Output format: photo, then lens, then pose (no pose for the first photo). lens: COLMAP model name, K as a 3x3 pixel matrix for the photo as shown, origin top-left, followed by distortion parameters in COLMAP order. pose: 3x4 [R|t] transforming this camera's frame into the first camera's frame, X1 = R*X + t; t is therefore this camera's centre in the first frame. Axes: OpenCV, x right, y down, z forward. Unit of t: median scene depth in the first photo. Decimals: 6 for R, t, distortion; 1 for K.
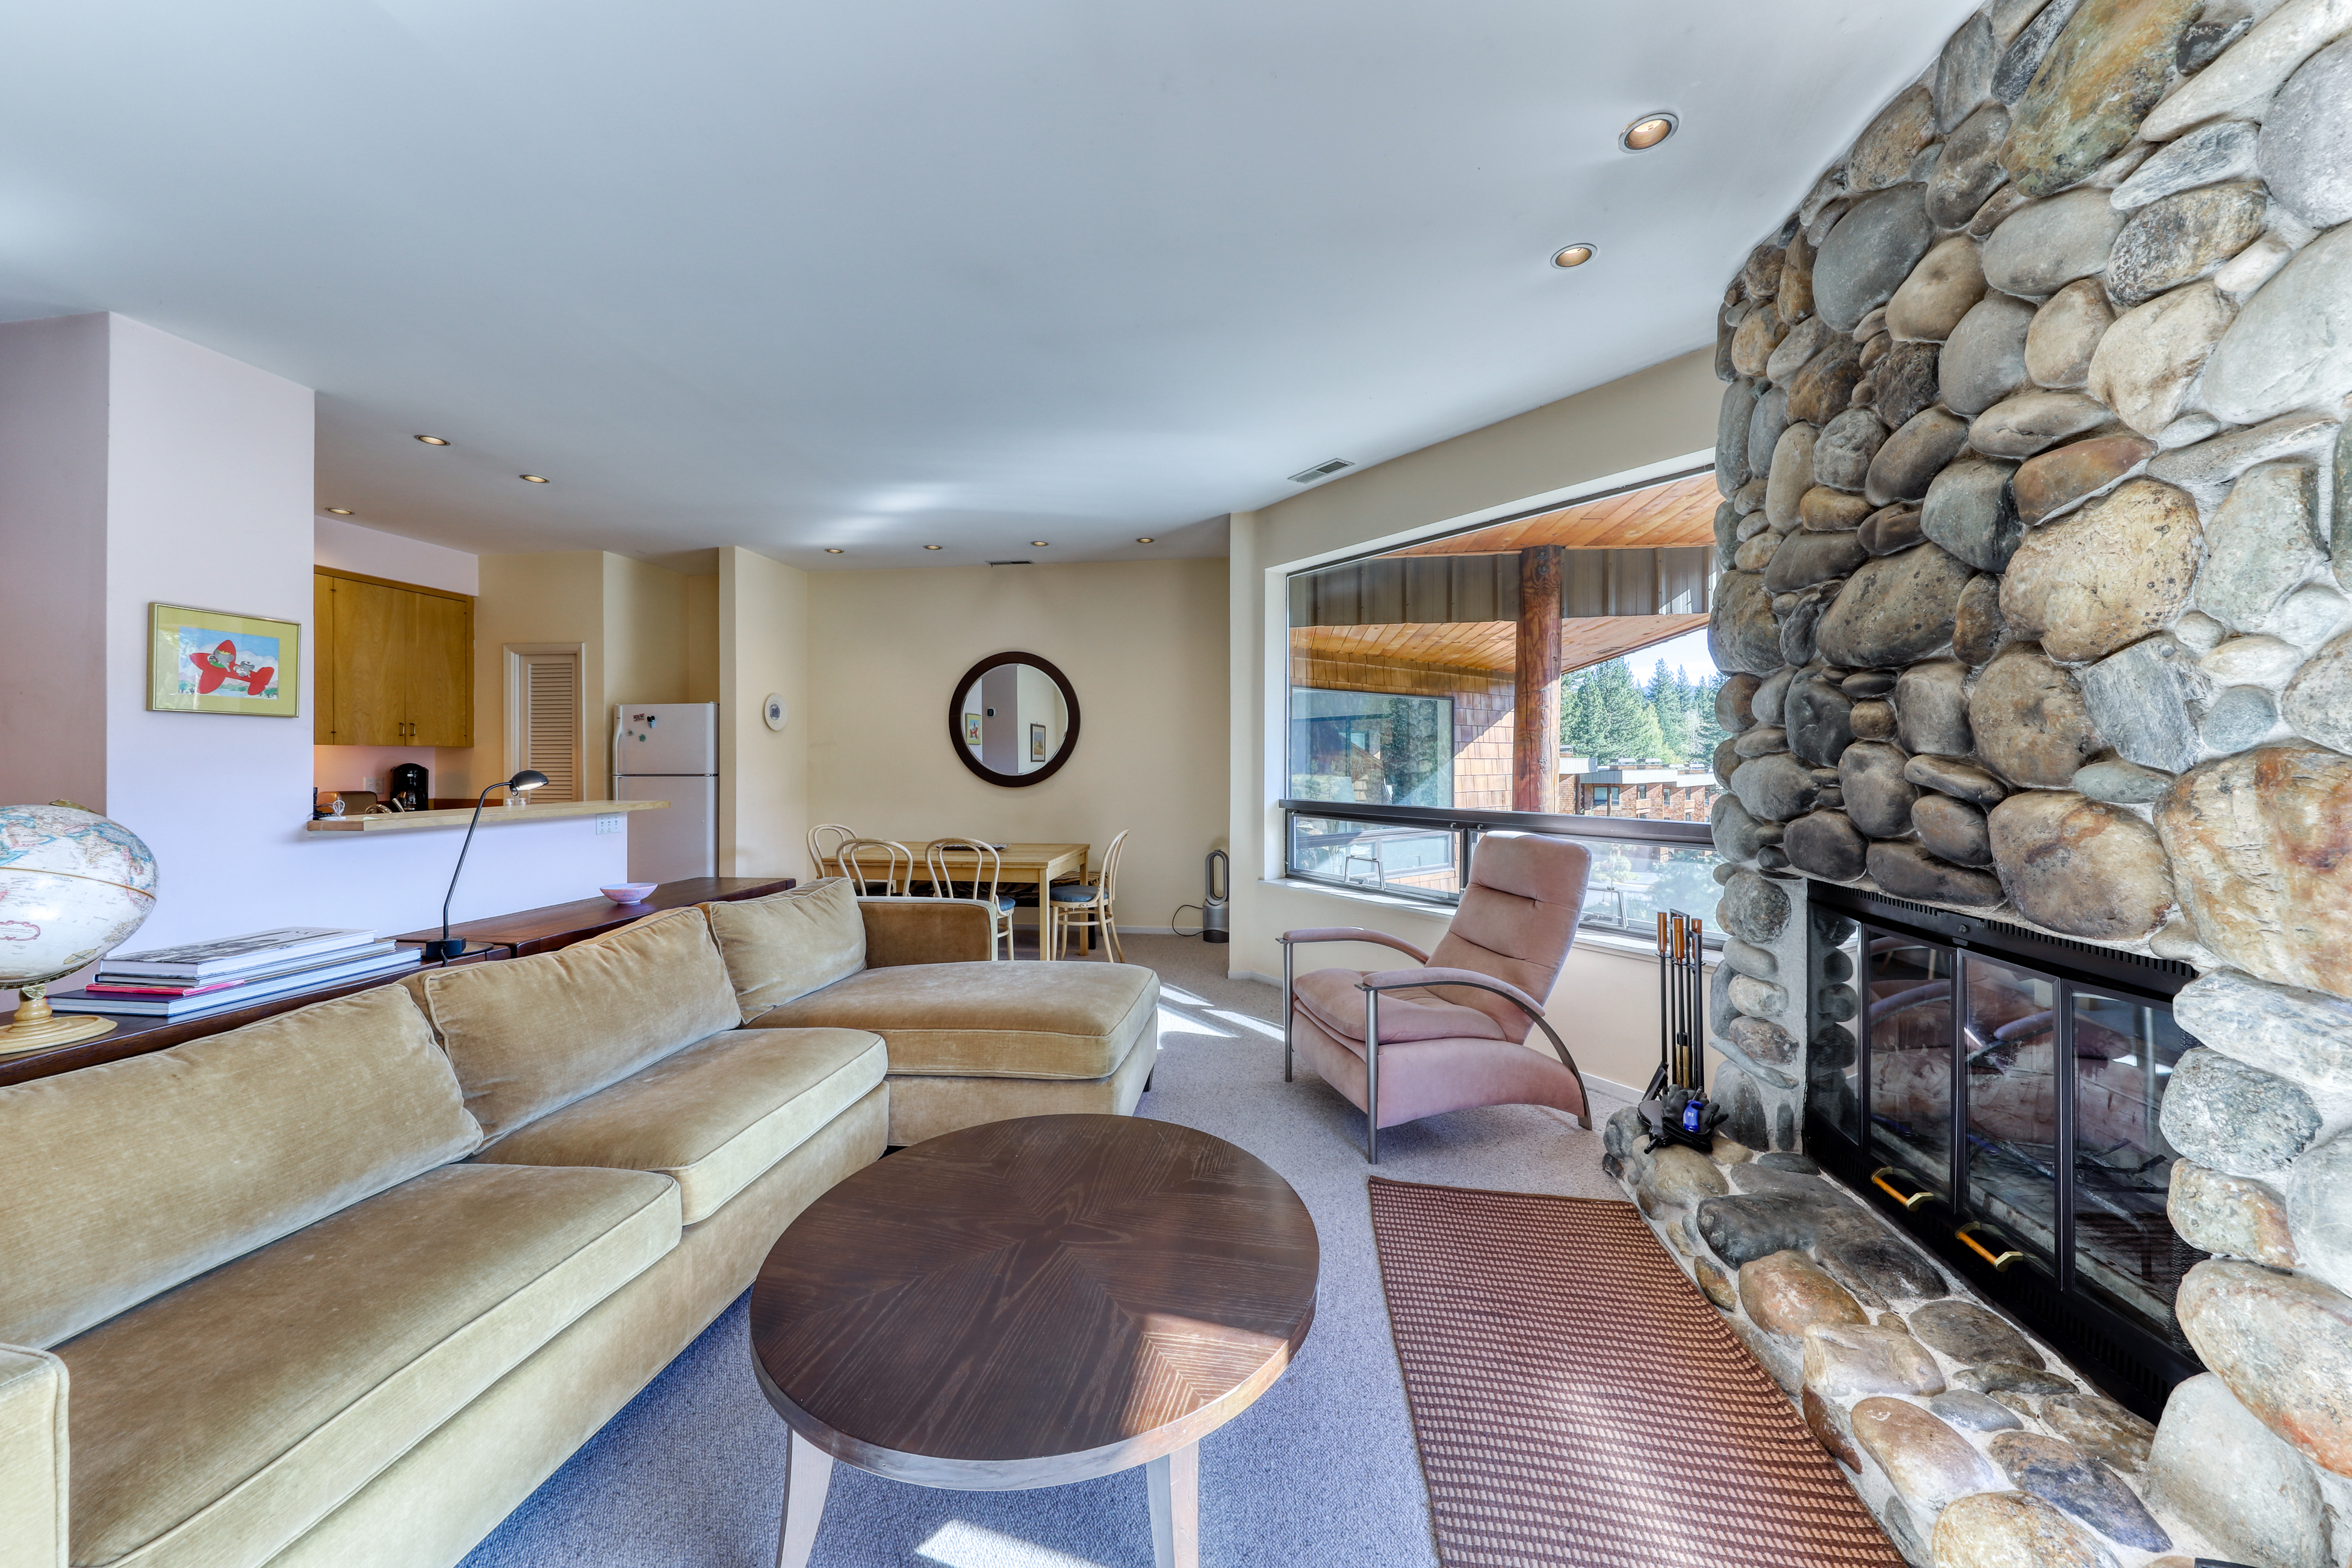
lens RADIAL K [[814.3, 0, 1170.2], [0, 814.3, 768.3], [0, 0, 1]] dist [0.000130, -0.000013]
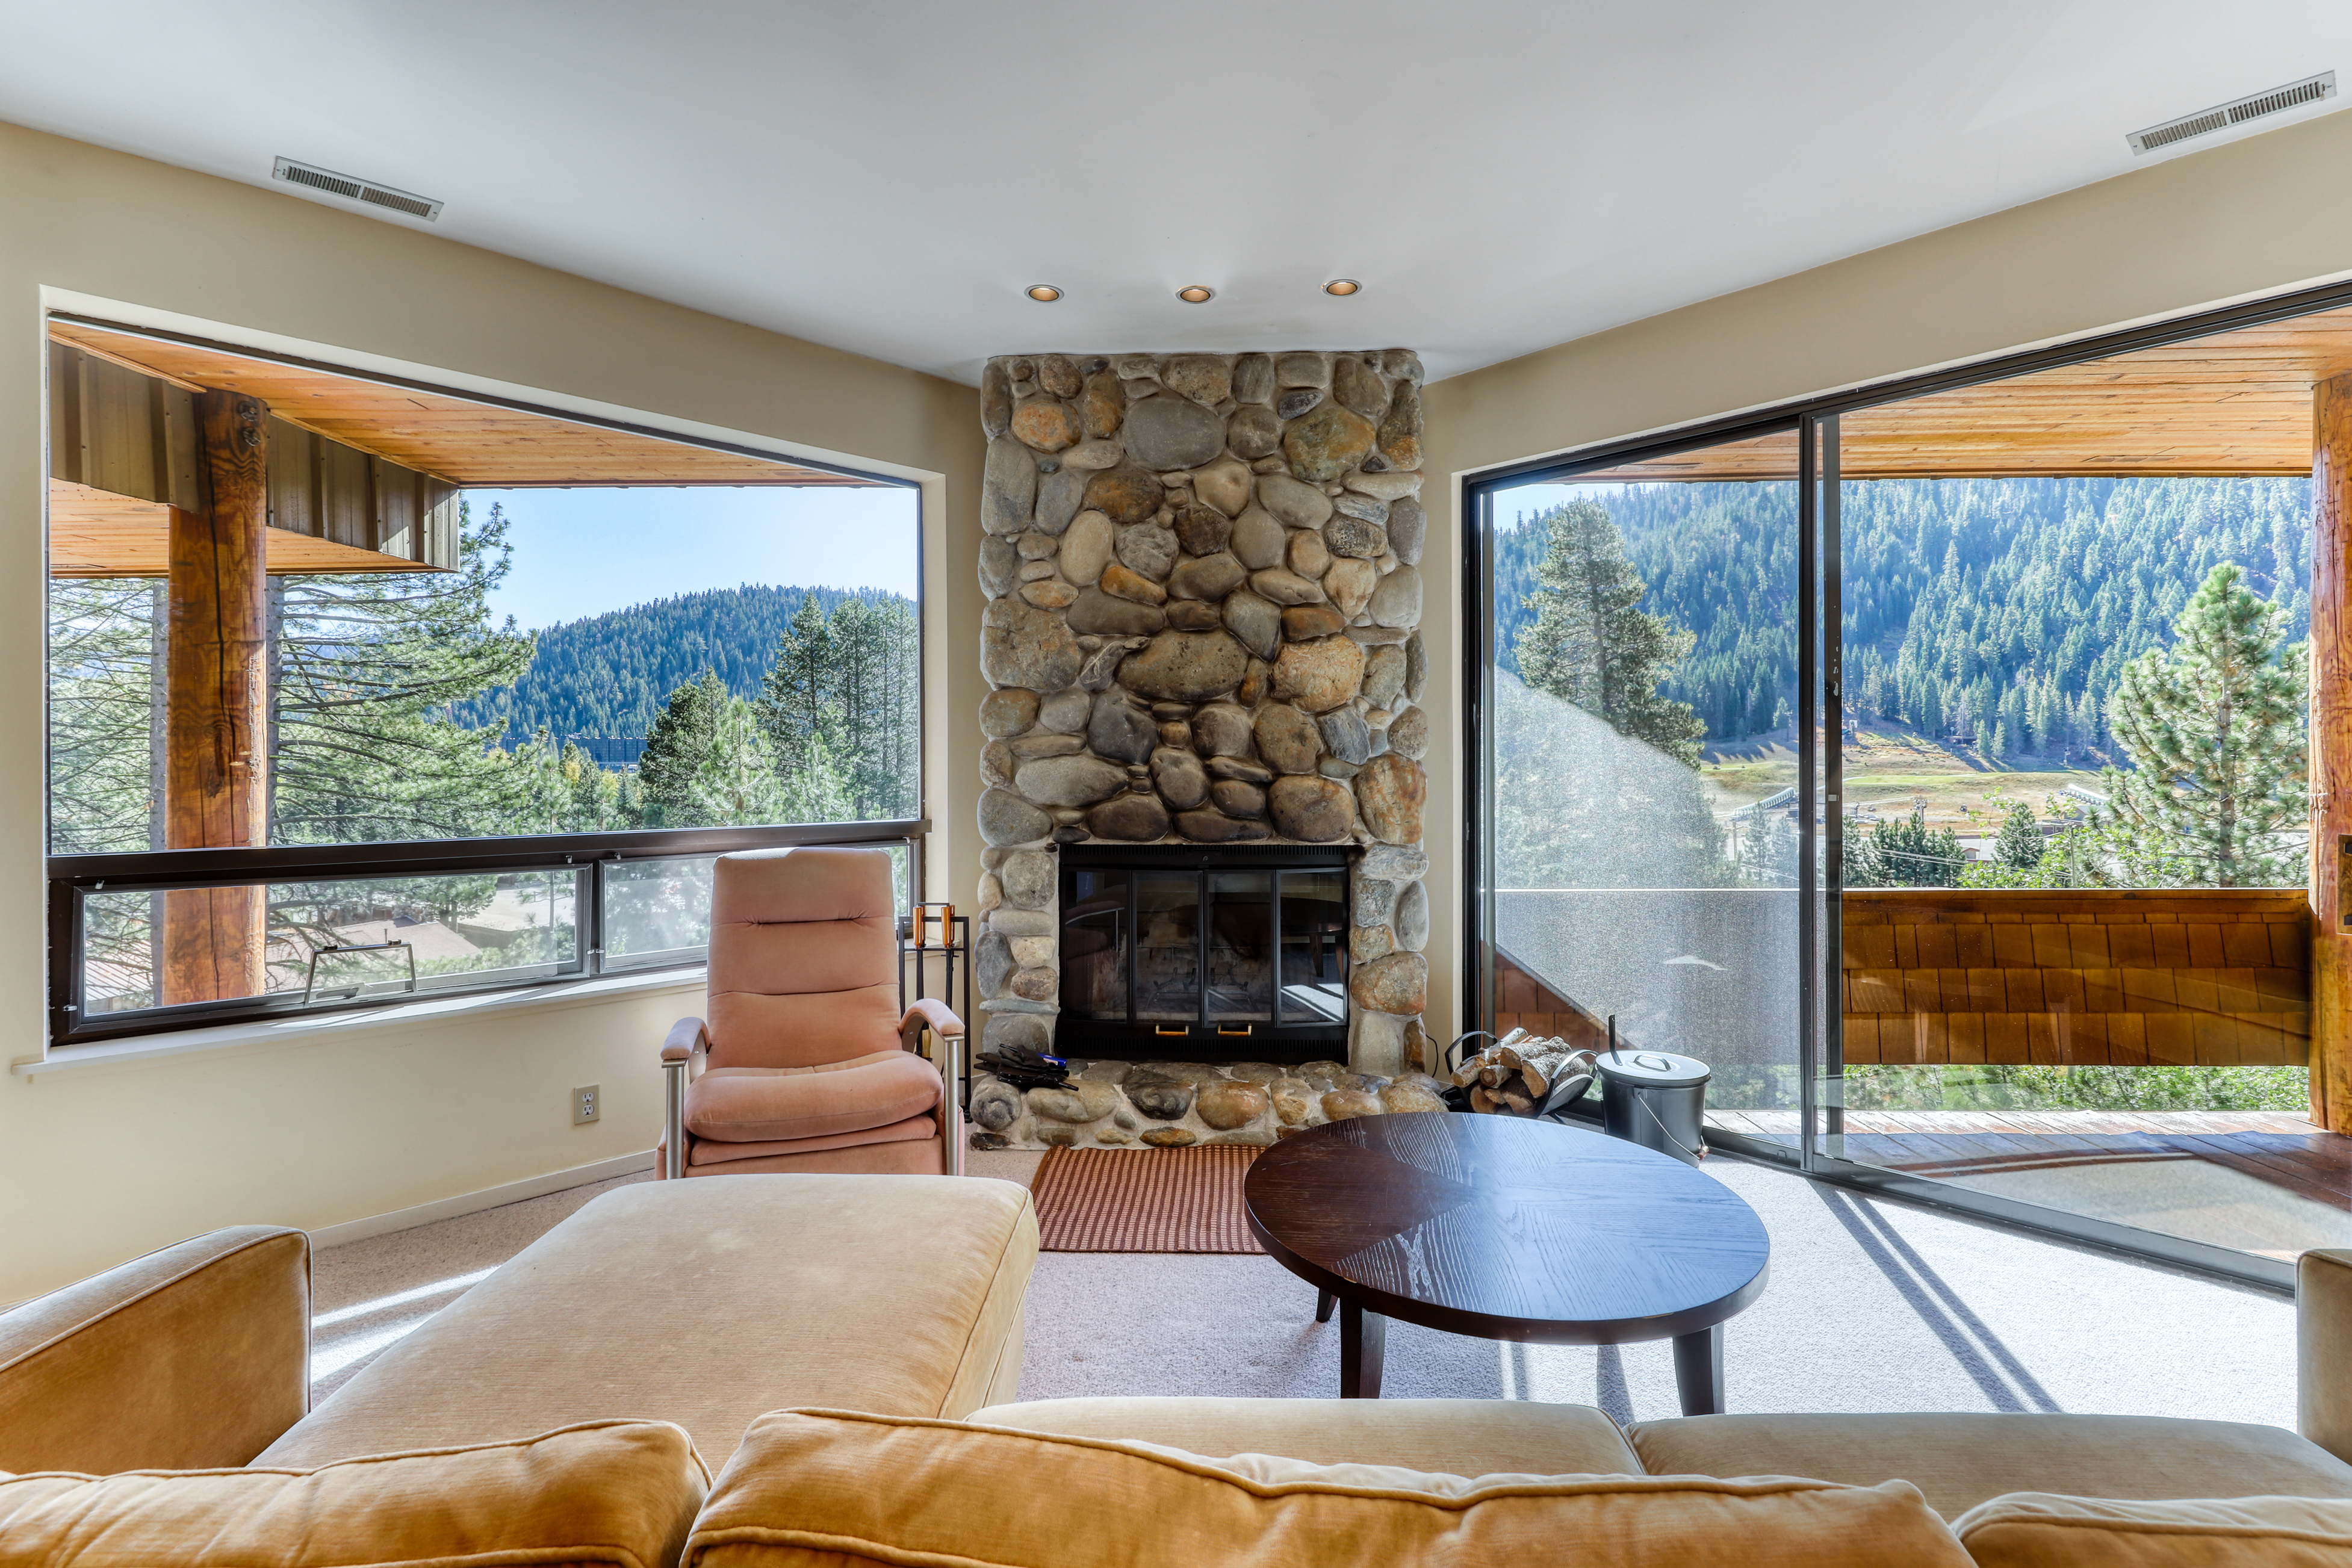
lens RADIAL K [[1136.2, 0, 1181.1], [0, 1136.2, 772.9], [0, 0, 1]] dist [0.028058, 0.000238]
pose [[-0.124282, -0.005435, 0.992232, -1.492095], [0.013216, 0.999887, 0.007132, -0.000405], [-0.992159, 0.014000, -0.124197, 1.461017]]
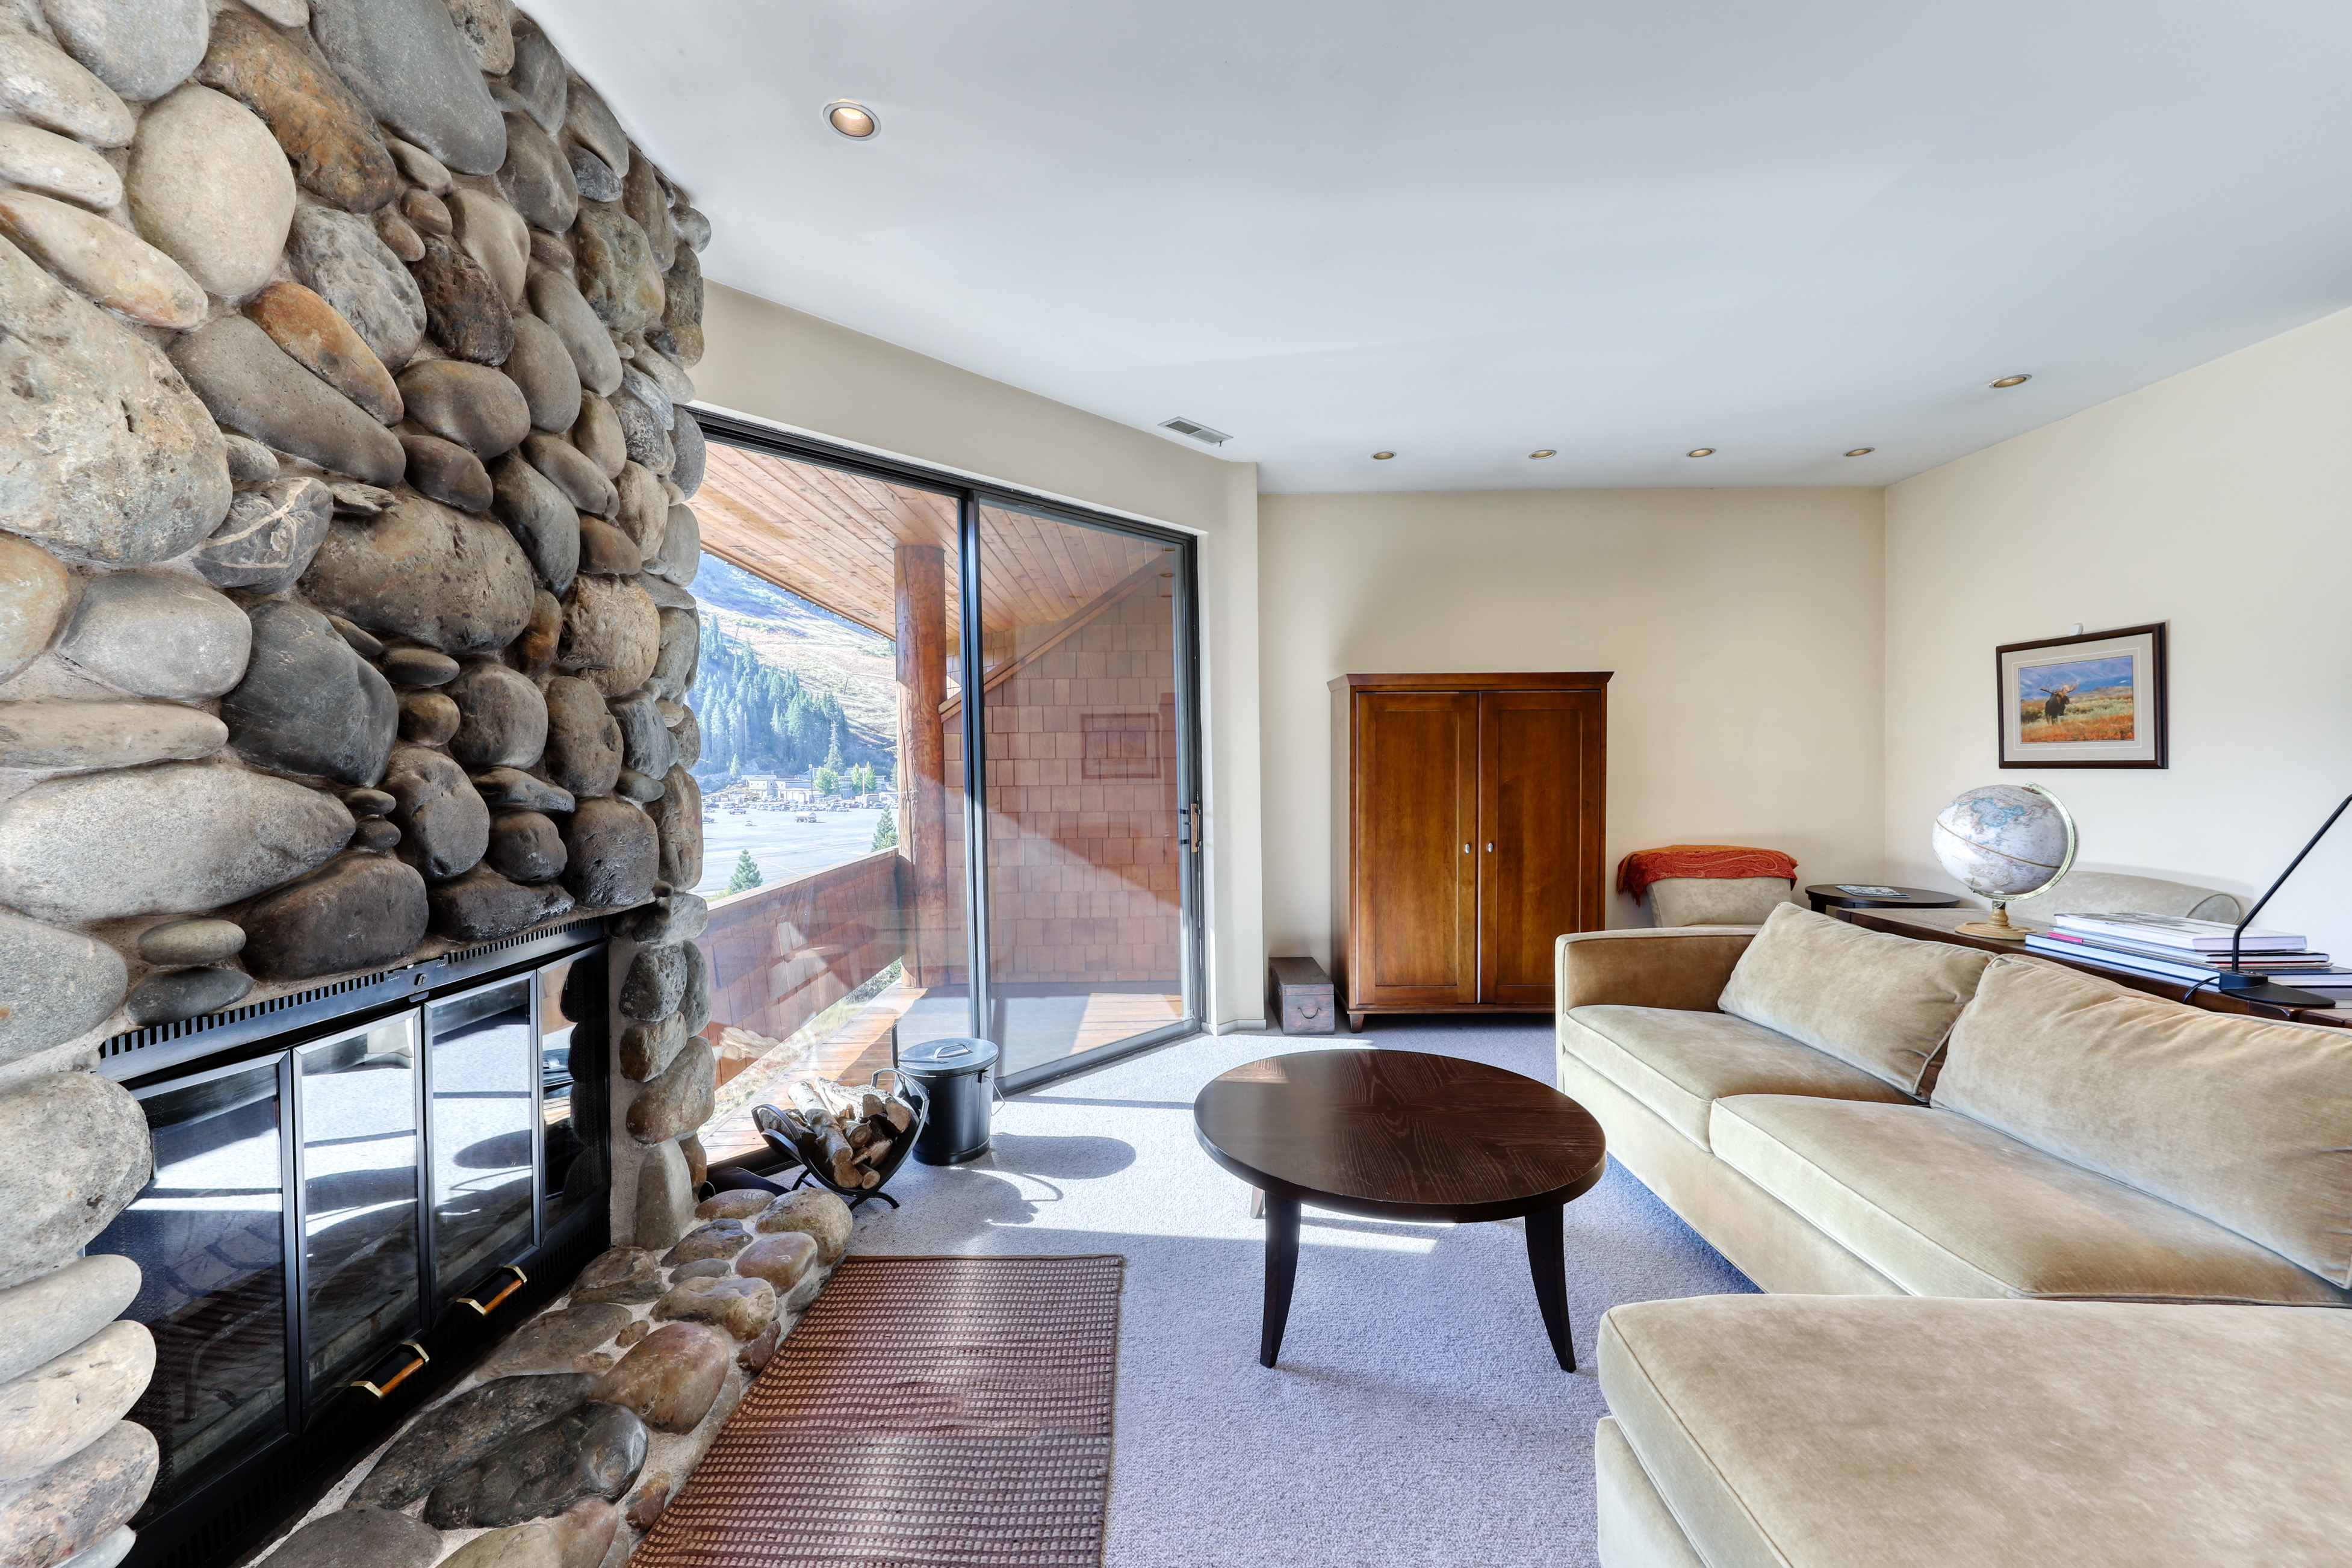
lens RADIAL K [[922.2, 0, 1179.7], [0, 922.2, 778.5], [0, 0, 1]] dist [-0.001271, -0.000233]
pose [[-0.983876, 0.013534, -0.178337, 0.414363], [0.009043, 0.999622, 0.025972, -0.025340], [0.178621, 0.023941, -0.983627, 2.228727]]
